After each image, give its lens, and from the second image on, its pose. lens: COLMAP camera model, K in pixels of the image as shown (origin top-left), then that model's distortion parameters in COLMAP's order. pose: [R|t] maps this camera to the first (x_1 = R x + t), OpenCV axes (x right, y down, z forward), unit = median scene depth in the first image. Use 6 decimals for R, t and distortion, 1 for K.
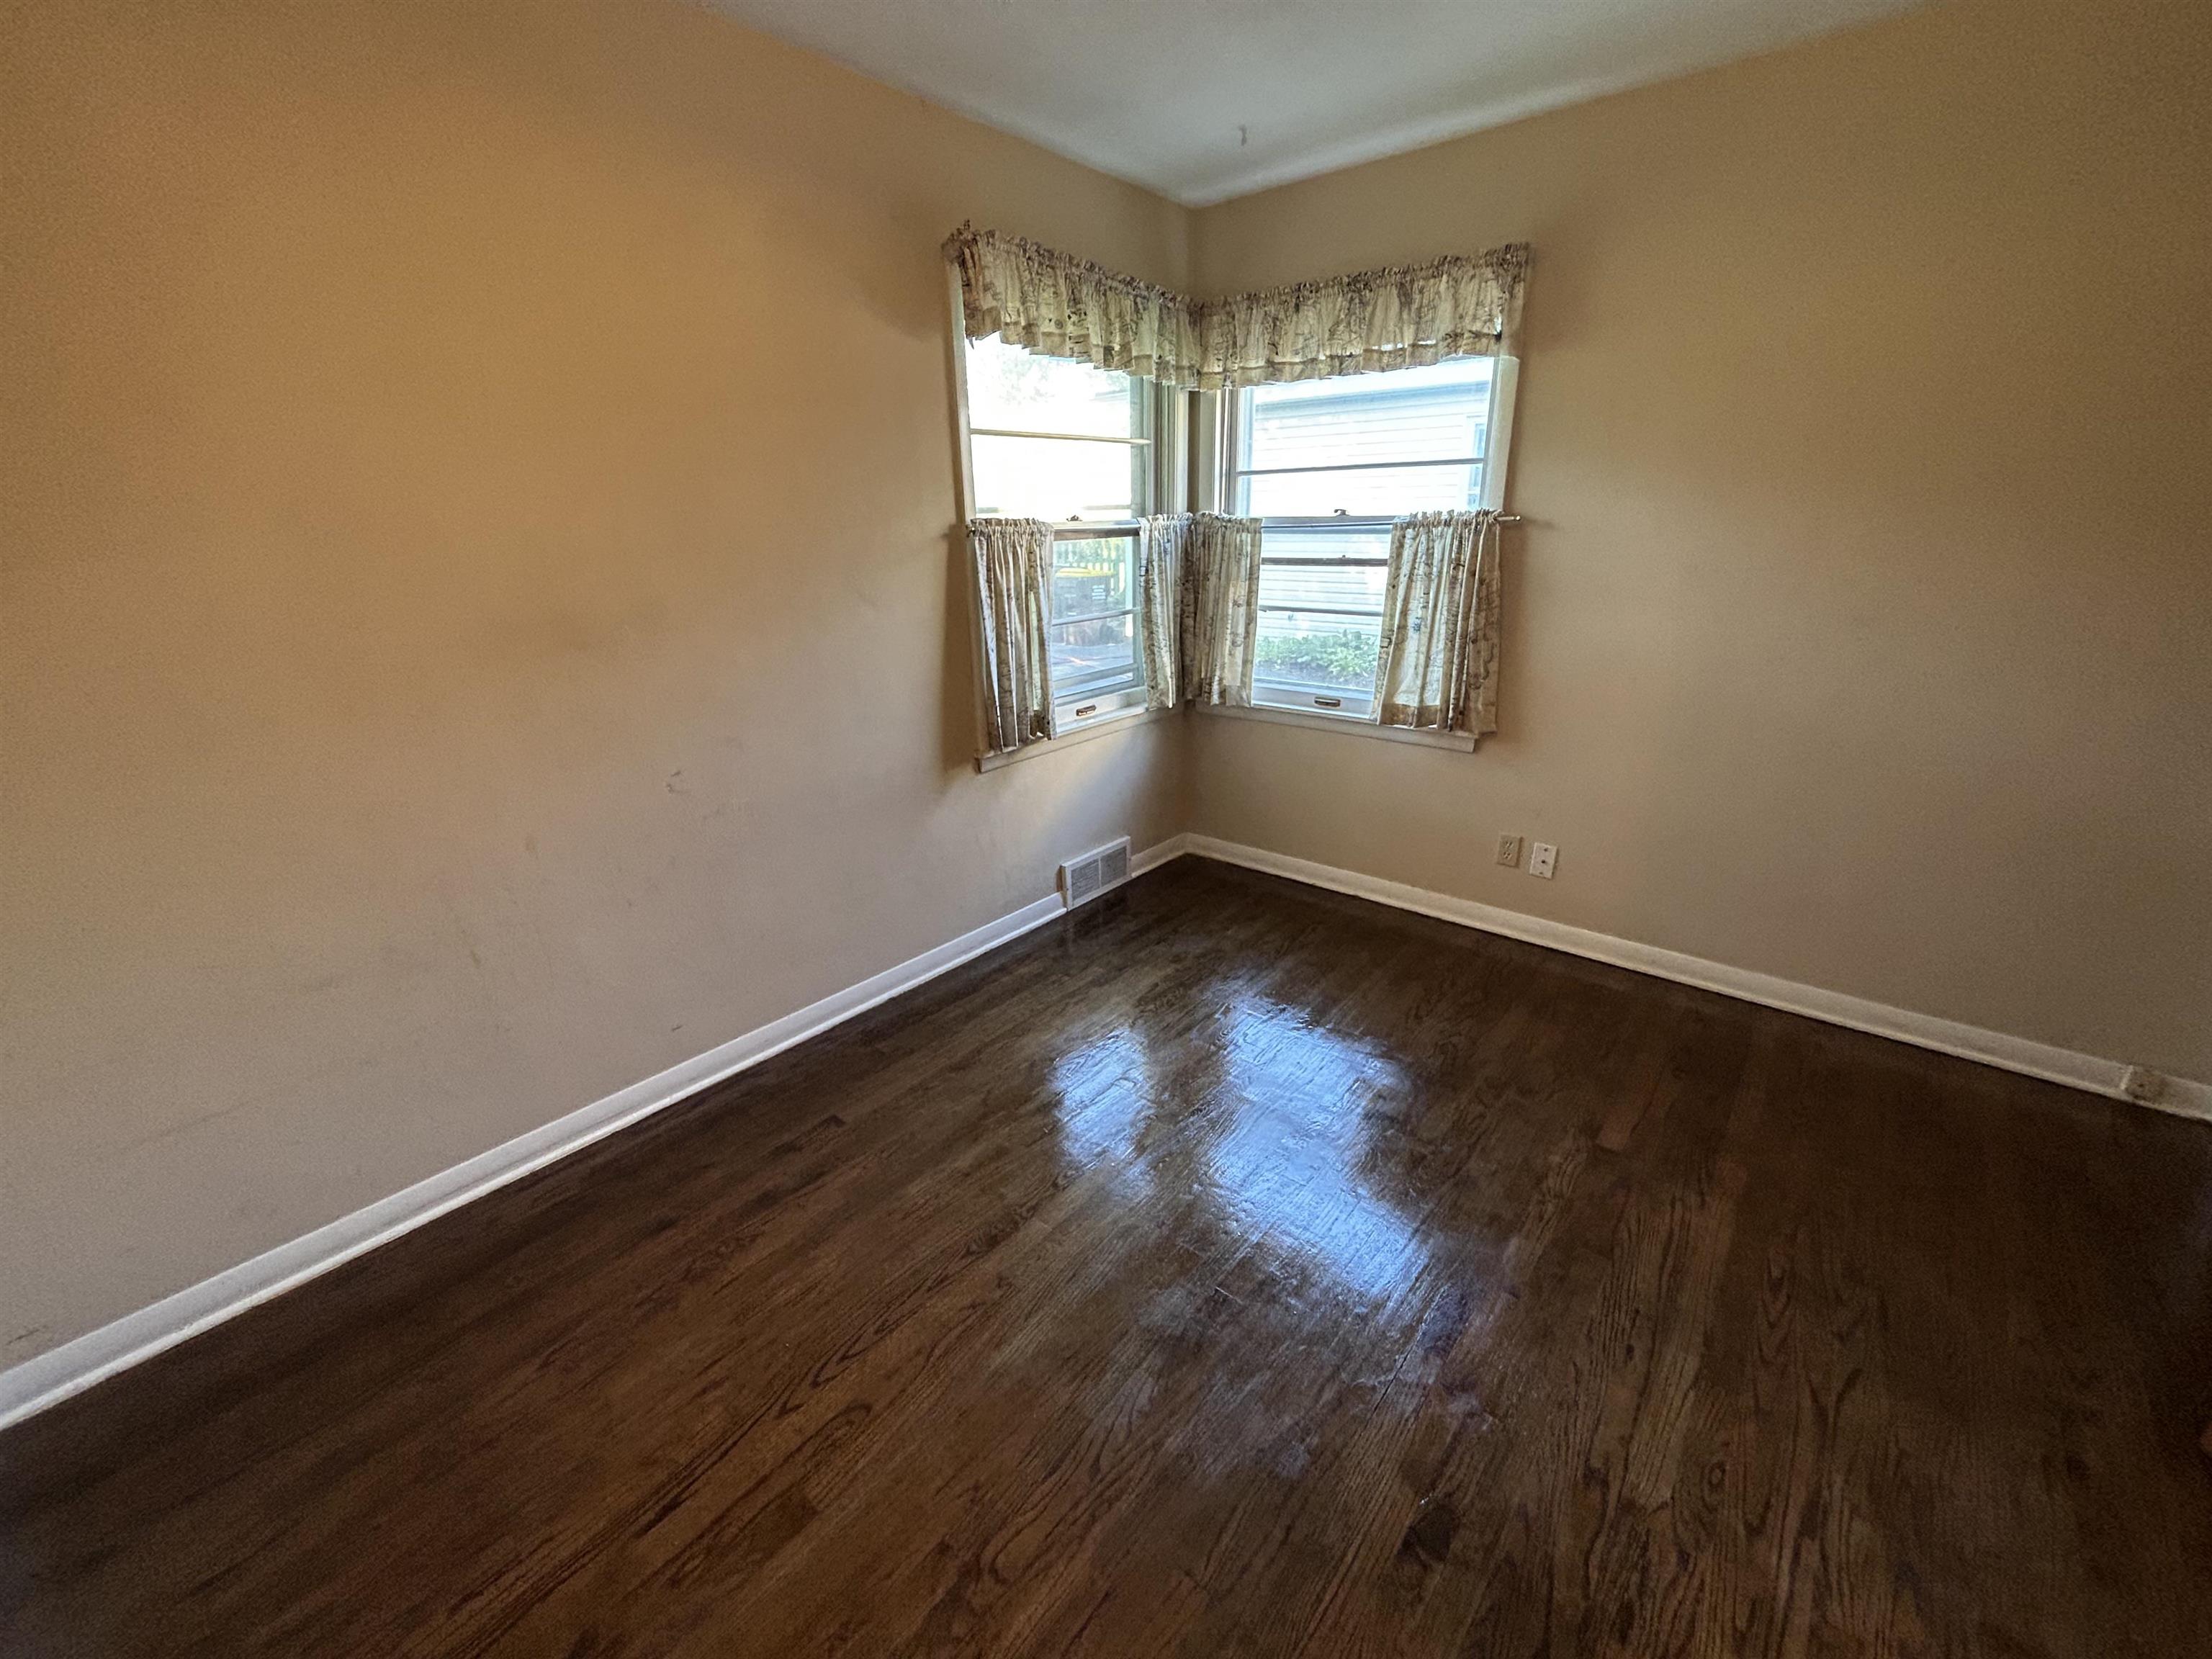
lens RADIAL K [[897.6, 0, 1107.6], [0, 897.6, 827.0], [0, 0, 1]] dist [-0.003483, 0.001371]
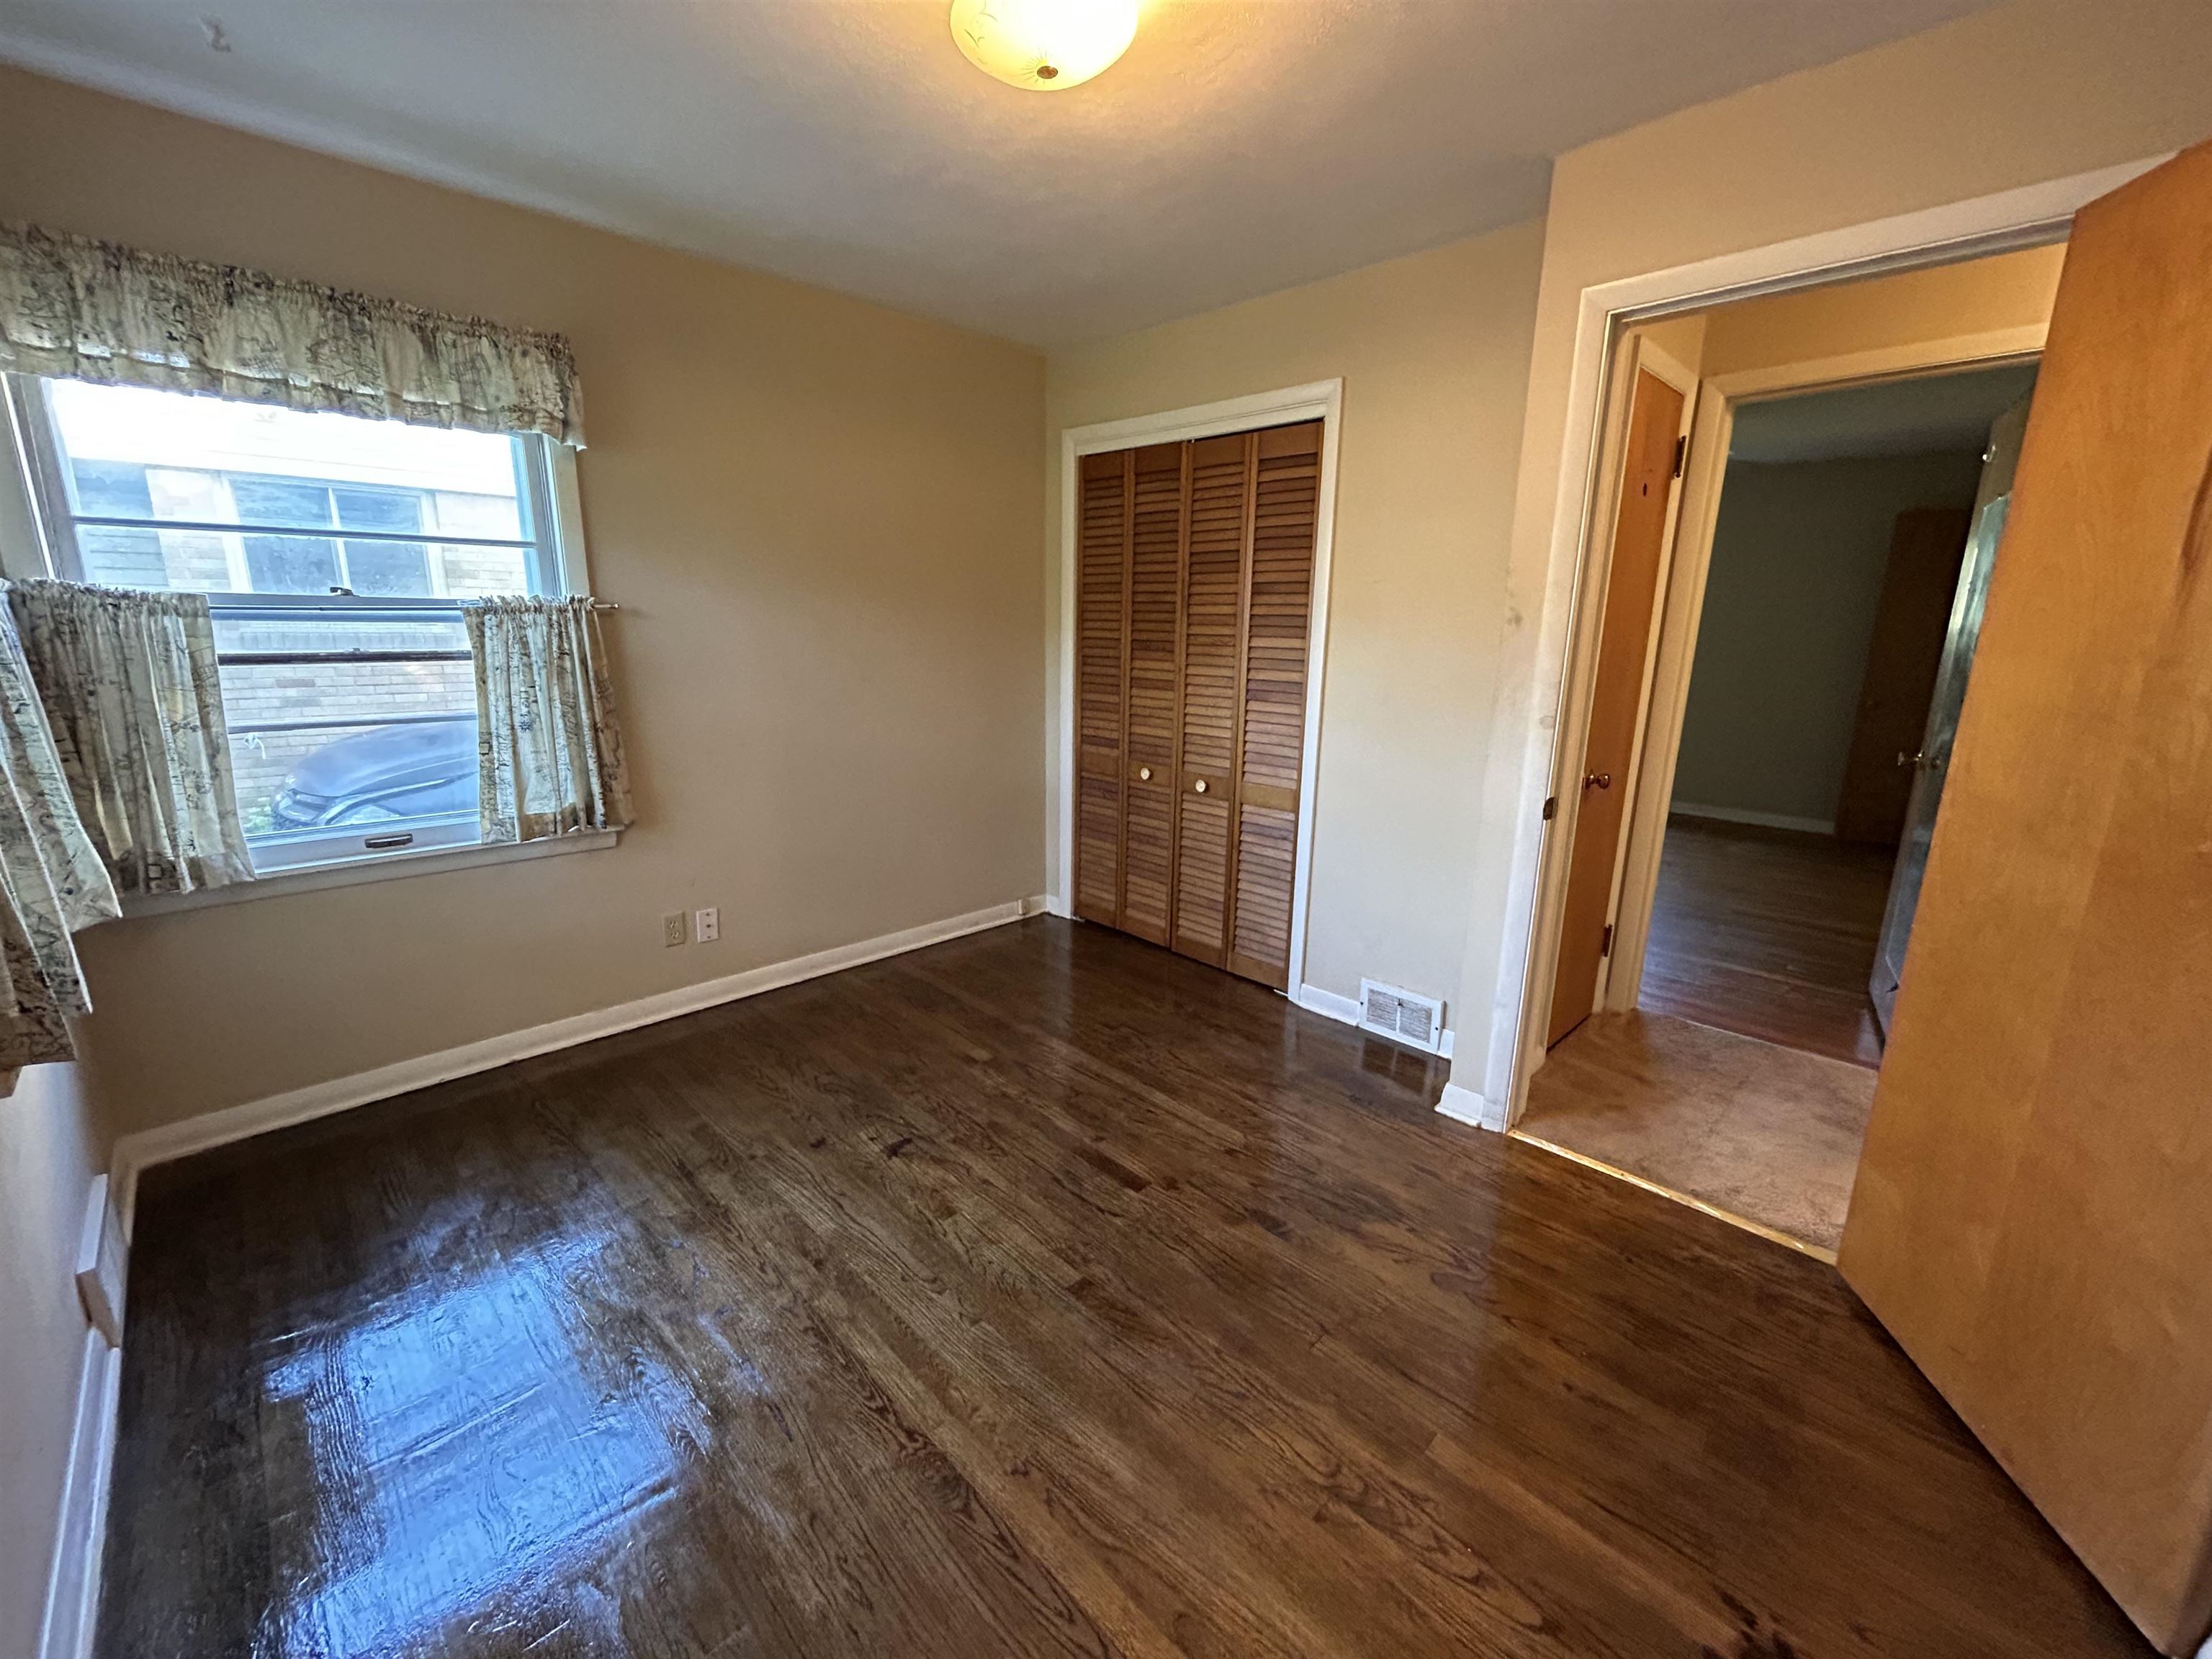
lens RADIAL K [[897.6, 0, 1105.7], [0, 897.6, 827.5], [0, 0, 1]] dist [-0.003483, 0.001371]
pose [[0.088532, -0.205761, 0.974589, -0.474837], [0.314262, 0.934228, 0.168692, -0.100627], [-0.945199, 0.291342, 0.147372, 0.370388]]
